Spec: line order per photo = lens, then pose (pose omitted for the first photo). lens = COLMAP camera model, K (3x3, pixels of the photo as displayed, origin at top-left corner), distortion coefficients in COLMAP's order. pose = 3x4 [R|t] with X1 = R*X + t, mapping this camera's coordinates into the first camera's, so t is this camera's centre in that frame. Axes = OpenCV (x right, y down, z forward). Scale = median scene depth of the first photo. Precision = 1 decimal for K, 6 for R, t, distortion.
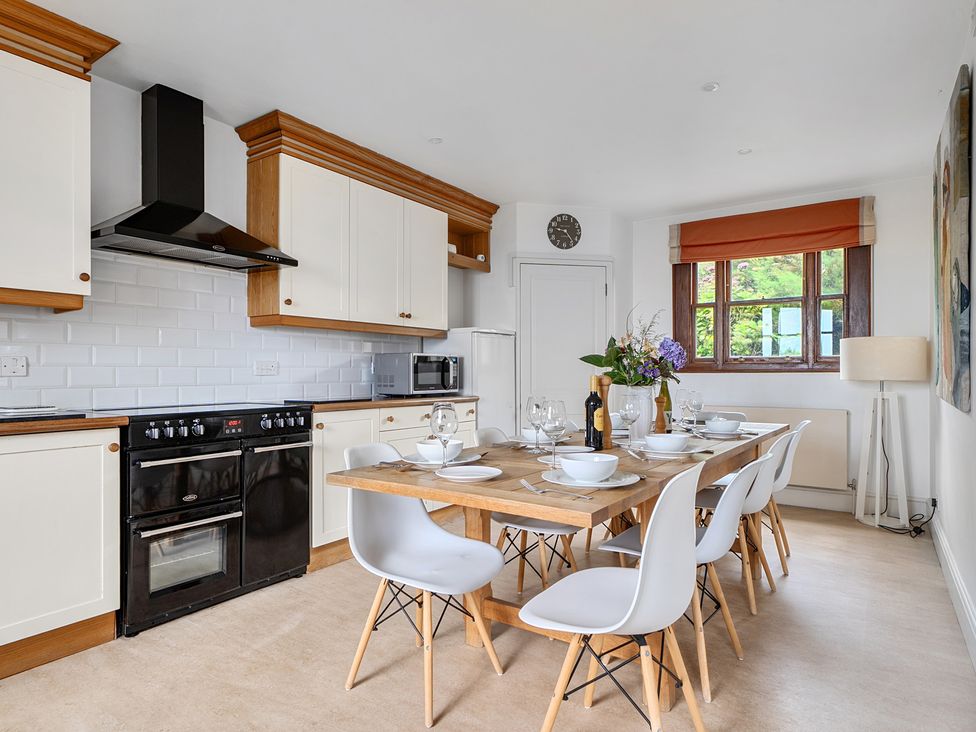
lens RADIAL K [[568.1, 0, 487.2], [0, 568.1, 367.7], [0, 0, 1]] dist [-0.000446, -0.000029]
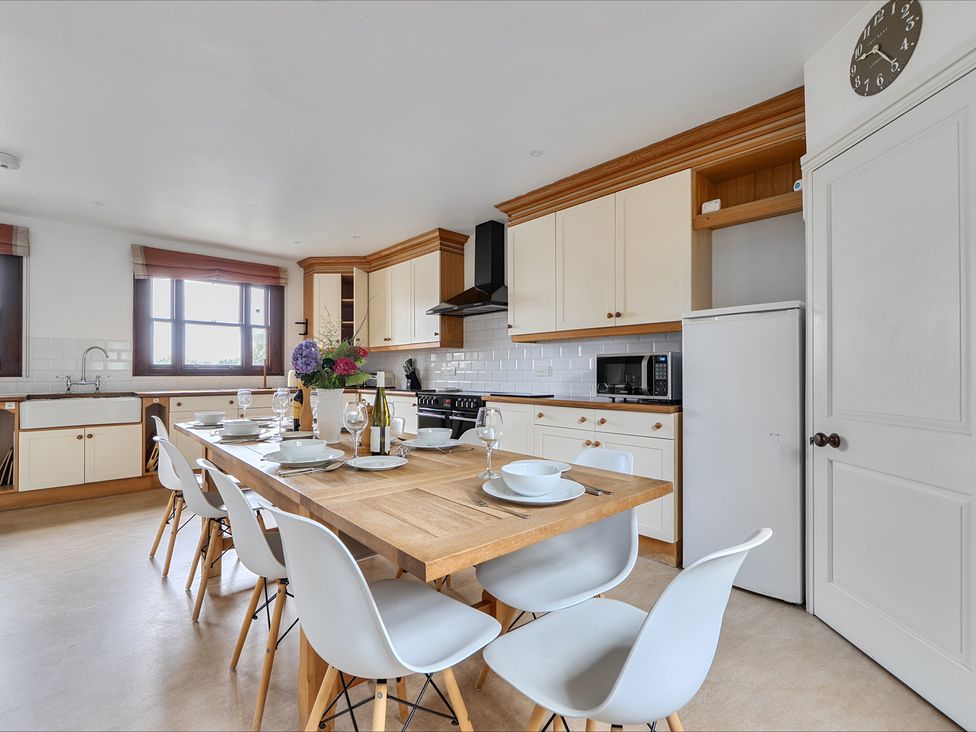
lens RADIAL K [[461.1, 0, 486.5], [0, 461.1, 370.1], [0, 0, 1]] dist [-0.002203, -0.000666]
pose [[-0.227083, -0.004283, -0.973866, 0.641476], [0.006414, 0.999962, -0.005894, 0.004071], [0.973854, -0.007585, -0.227047, 0.932913]]
